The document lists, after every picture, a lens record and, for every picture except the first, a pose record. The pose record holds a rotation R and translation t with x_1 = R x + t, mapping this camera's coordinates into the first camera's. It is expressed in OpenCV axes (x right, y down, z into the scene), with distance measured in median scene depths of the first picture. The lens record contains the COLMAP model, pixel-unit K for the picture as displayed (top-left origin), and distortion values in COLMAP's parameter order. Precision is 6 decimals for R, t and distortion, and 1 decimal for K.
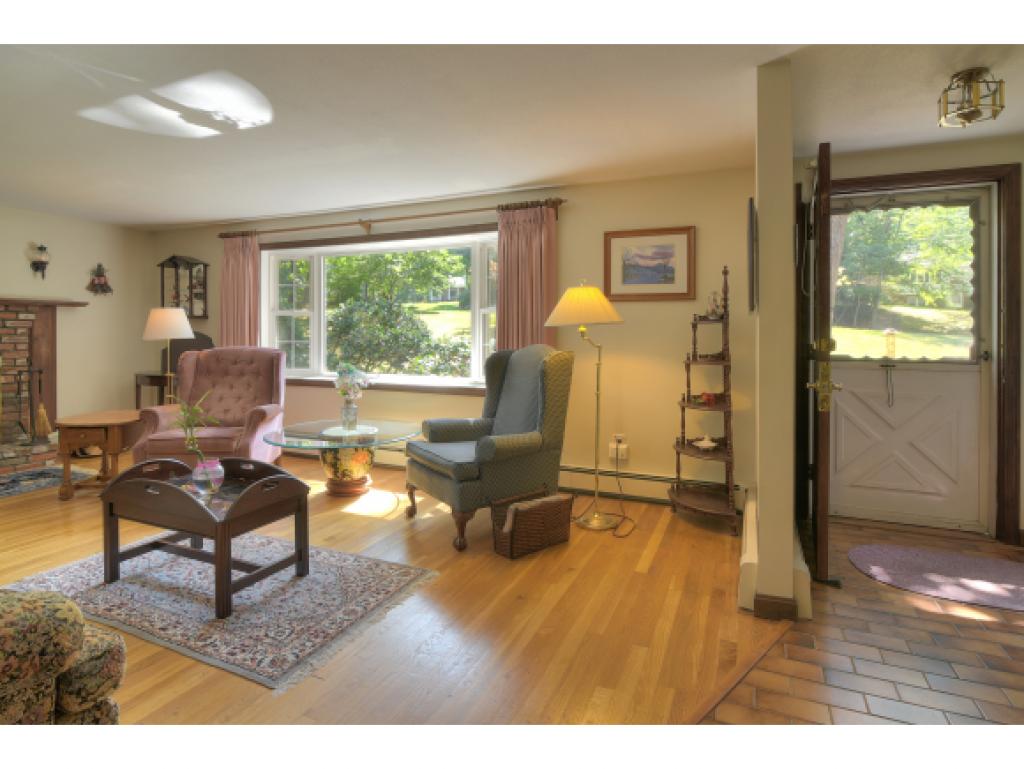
lens RADIAL K [[542.8, 0, 512.4], [0, 542.8, 357.3], [0, 0, 1]] dist [-0.015357, 0.001153]
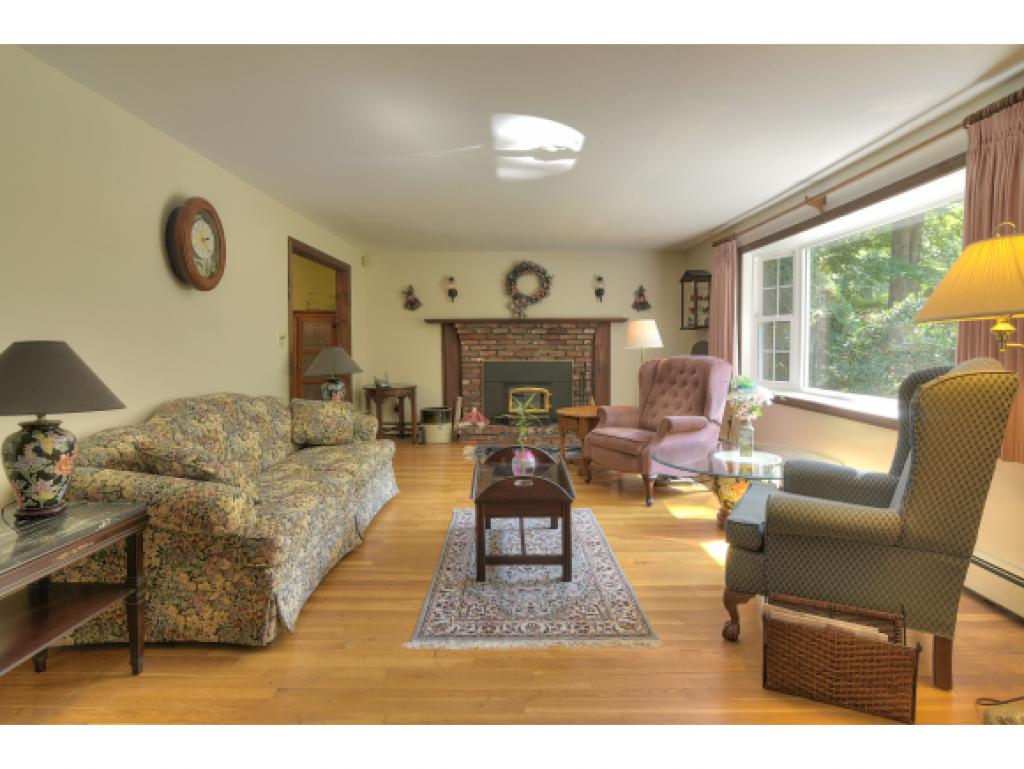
lens RADIAL K [[542.8, 0, 509.0], [0, 542.8, 381.1], [0, 0, 1]] dist [-0.015357, 0.001153]
pose [[0.393195, 0.055516, -0.917778, 0.309552], [-0.029535, 0.998423, 0.047741, -0.011259], [0.918981, 0.008335, 0.394214, 0.313006]]
